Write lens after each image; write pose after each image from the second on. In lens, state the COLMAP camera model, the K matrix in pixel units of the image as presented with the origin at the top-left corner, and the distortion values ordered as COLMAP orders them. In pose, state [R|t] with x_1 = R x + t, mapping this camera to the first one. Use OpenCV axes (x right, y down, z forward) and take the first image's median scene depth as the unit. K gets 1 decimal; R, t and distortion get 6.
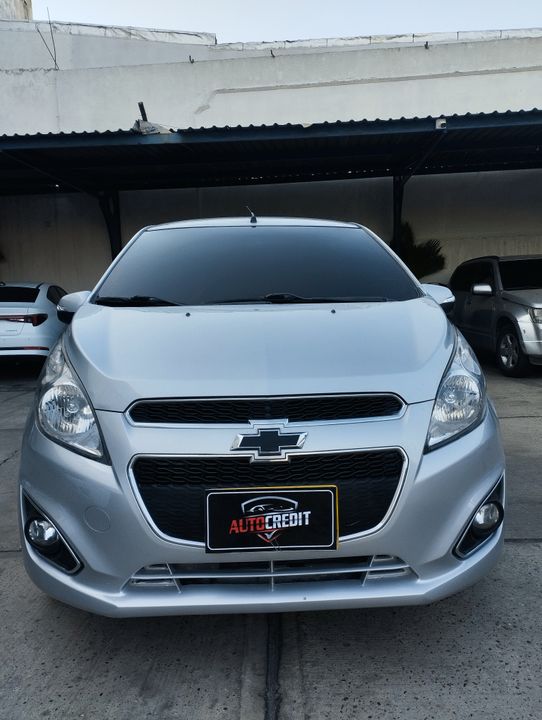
lens RADIAL K [[593.7, 0, 275.3], [0, 593.7, 359.2], [0, 0, 1]] dist [0.111712, -0.143542]
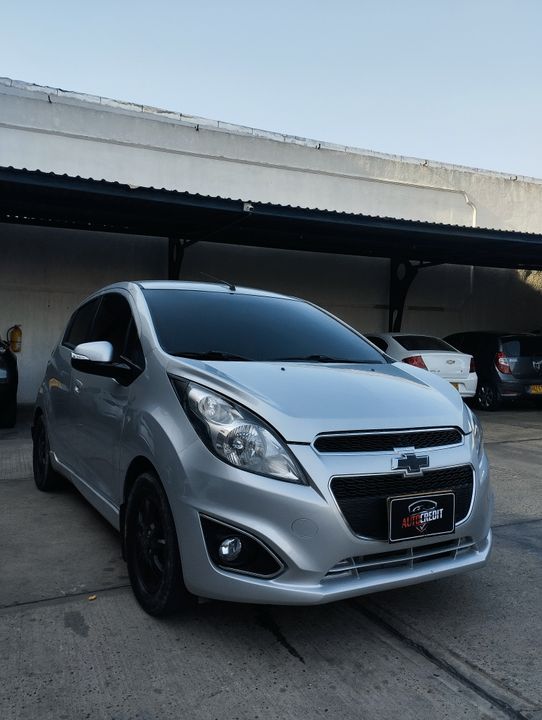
lens RADIAL K [[593.7, 0, 275.3], [0, 593.7, 359.2], [0, 0, 1]] dist [0.111712, -0.143542]
pose [[0.880637, 0.039511, 0.472142, -0.877570], [-0.000768, 0.996634, -0.081972, 0.007426], [-0.473791, 0.071825, 0.877703, -0.115999]]
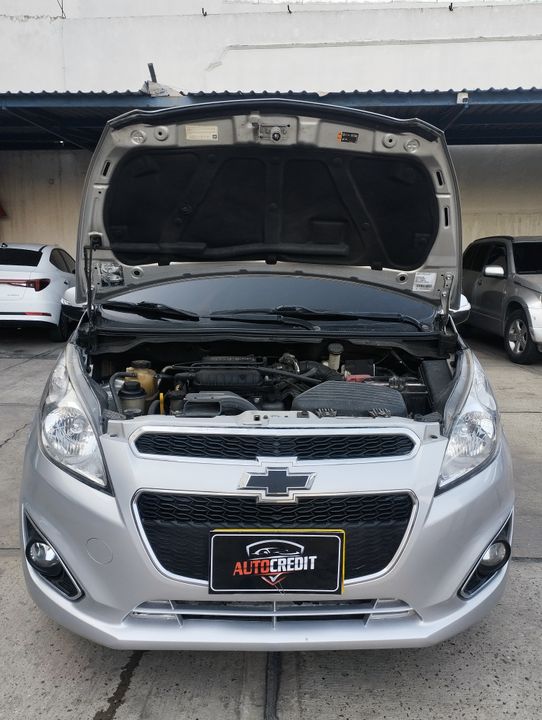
lens RADIAL K [[597.8, 0, 276.3], [0, 597.8, 359.2], [0, 0, 1]] dist [0.107486, -0.135297]
pose [[0.999214, 0.039626, -0.000881, -0.016353], [-0.039484, 0.997087, 0.065260, -0.111530], [0.003464, -0.065174, 0.997868, 0.026672]]
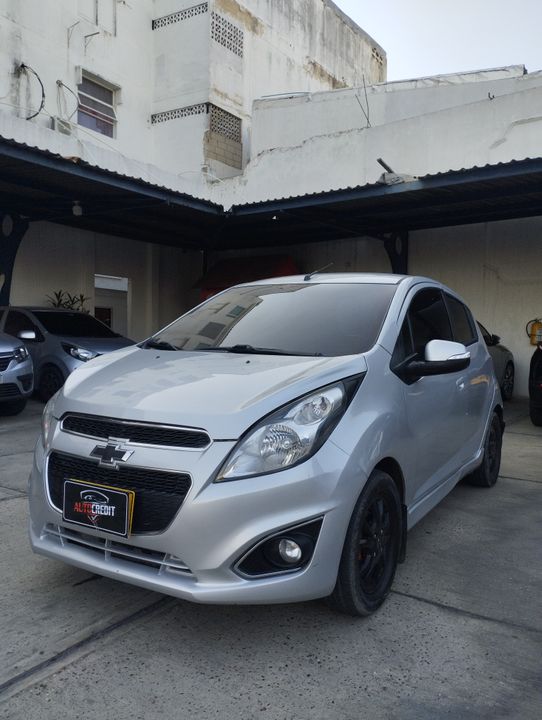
lens RADIAL K [[593.7, 0, 275.3], [0, 593.7, 359.2], [0, 0, 1]] dist [0.111712, -0.143542]
pose [[0.832913, 0.063236, -0.549779, 0.957288], [-0.089215, 0.995799, -0.020622, -0.078773], [0.546165, 0.066225, 0.835056, 0.011046]]
